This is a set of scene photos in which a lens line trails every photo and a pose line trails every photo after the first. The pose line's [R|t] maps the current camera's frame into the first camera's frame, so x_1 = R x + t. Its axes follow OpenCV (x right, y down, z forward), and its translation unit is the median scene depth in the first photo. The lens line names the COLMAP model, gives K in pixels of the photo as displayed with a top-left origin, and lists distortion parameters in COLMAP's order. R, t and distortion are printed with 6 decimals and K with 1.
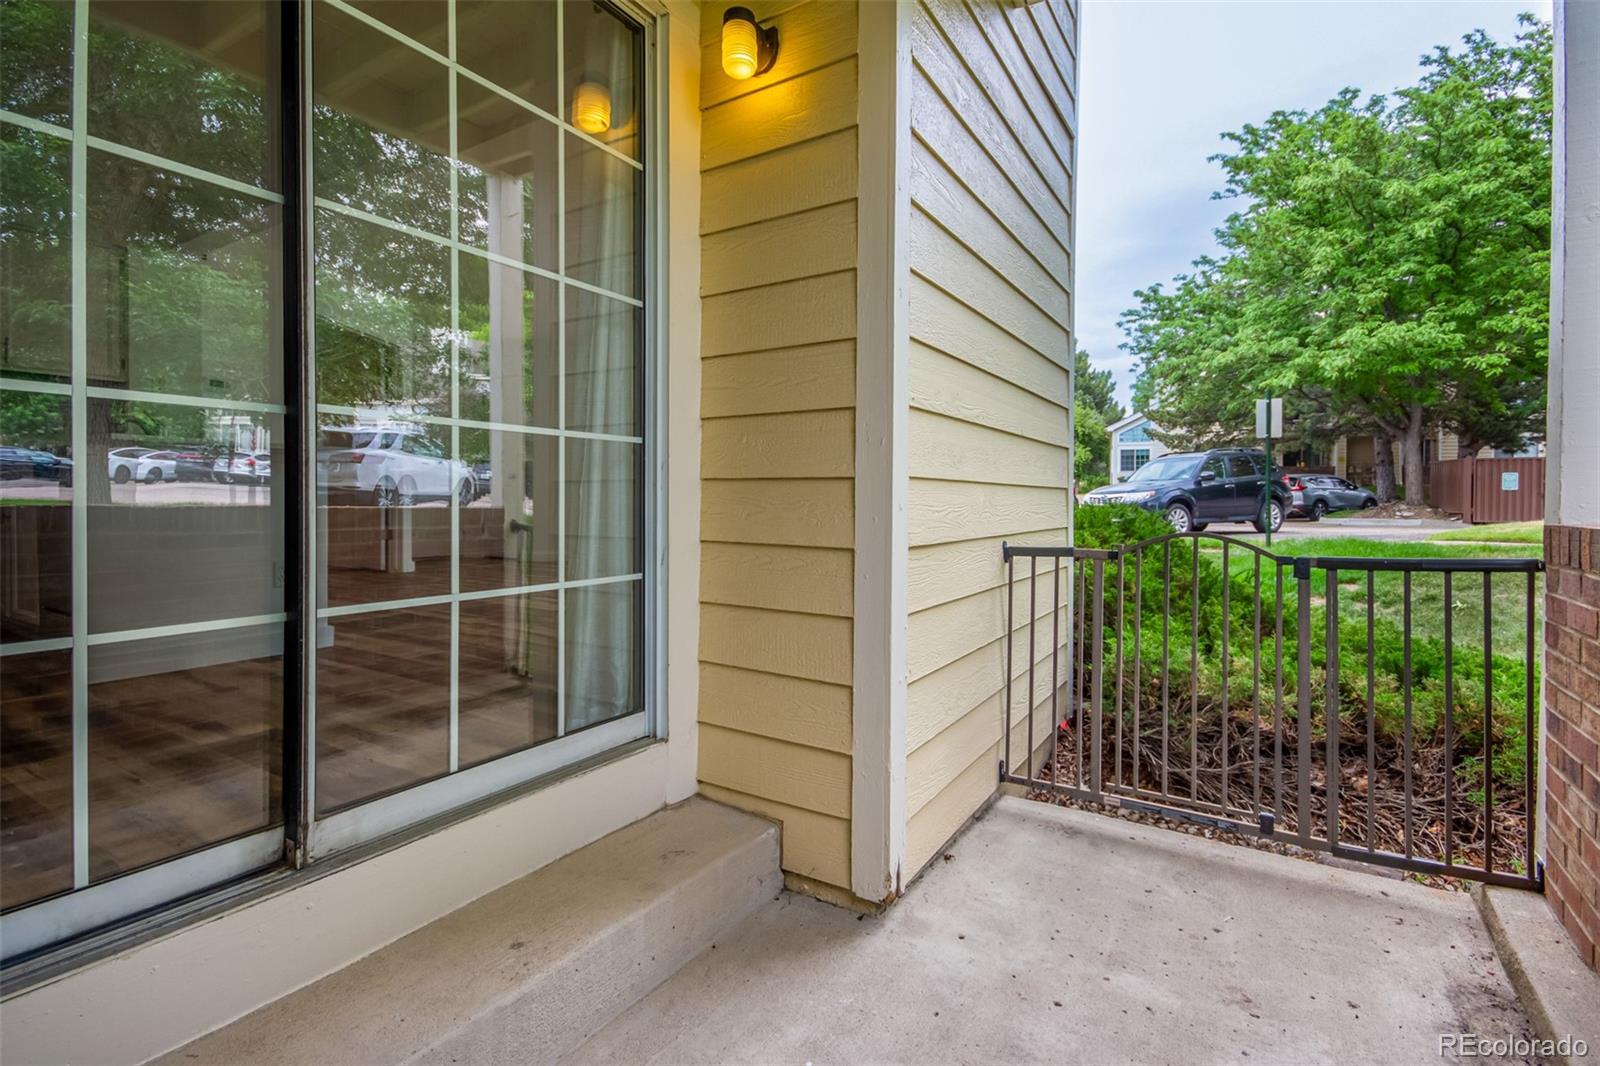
lens RADIAL K [[731.3, 0, 799.3], [0, 731.3, 473.5], [0, 0, 1]] dist [0.000567, -0.000239]
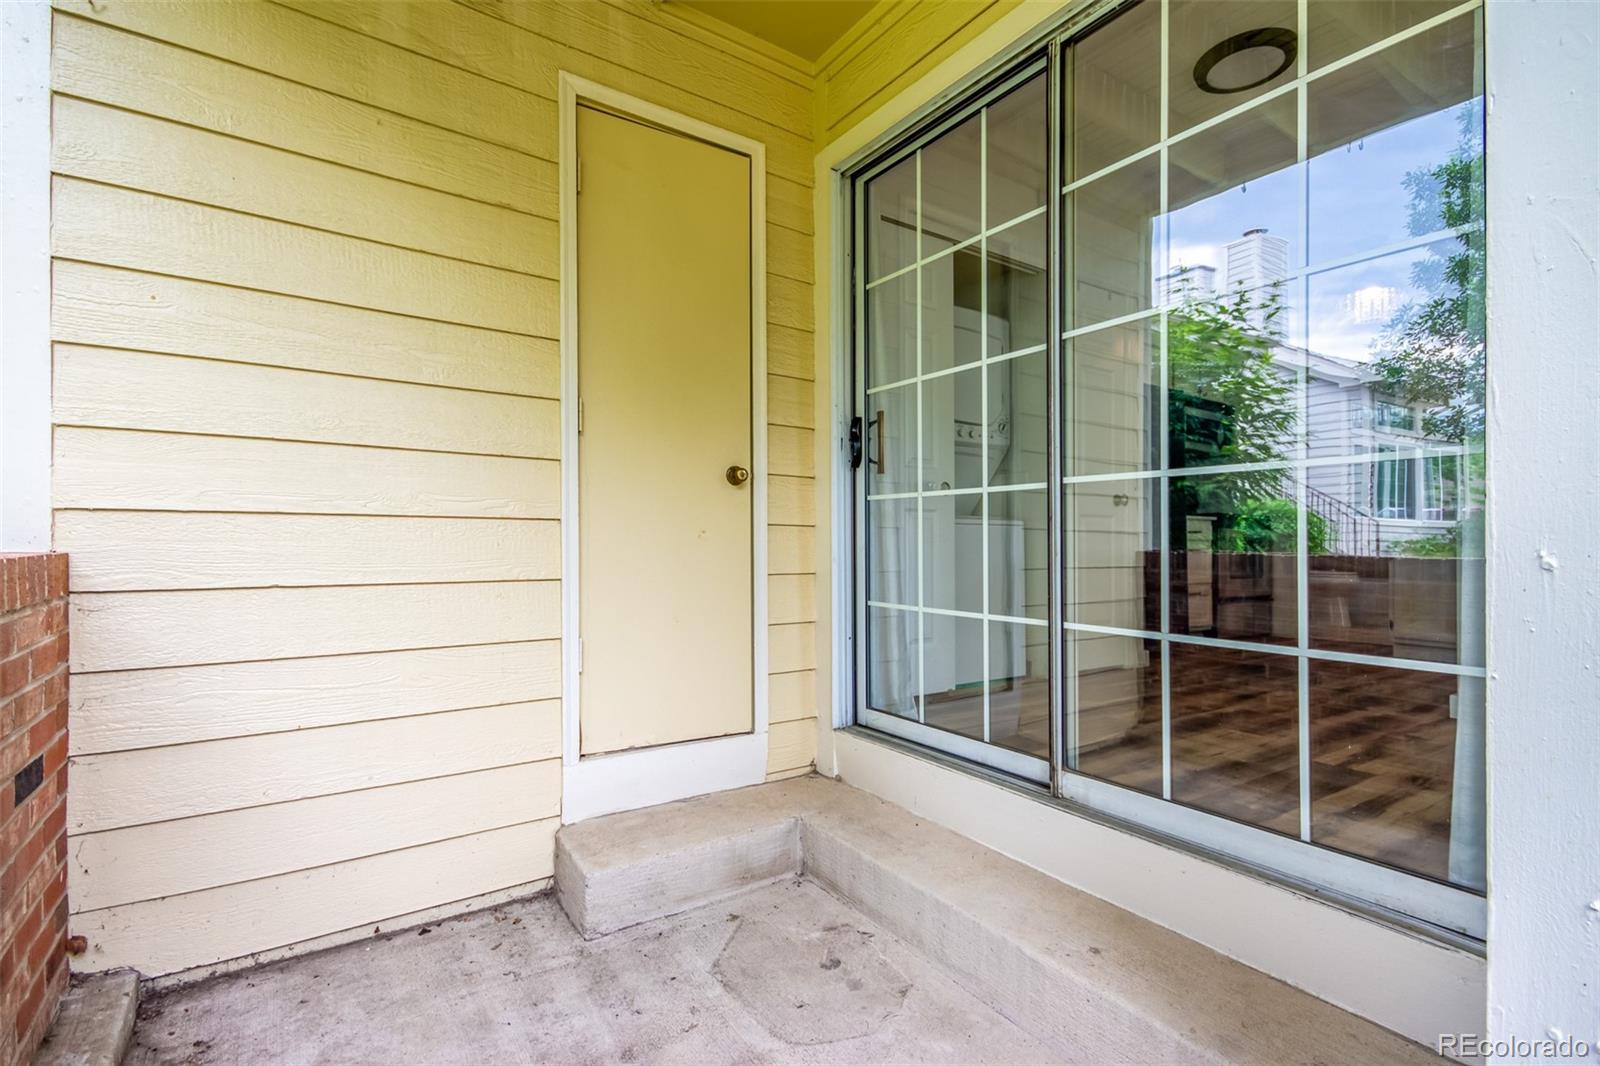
lens RADIAL K [[746.9, 0, 812.4], [0, 746.9, 540.1], [0, 0, 1]] dist [0.014645, -0.000170]
pose [[-0.383651, -0.005173, -0.923464, 0.874132], [0.027136, 0.999489, -0.016872, 0.041746], [0.923079, -0.031532, -0.383315, 1.132005]]
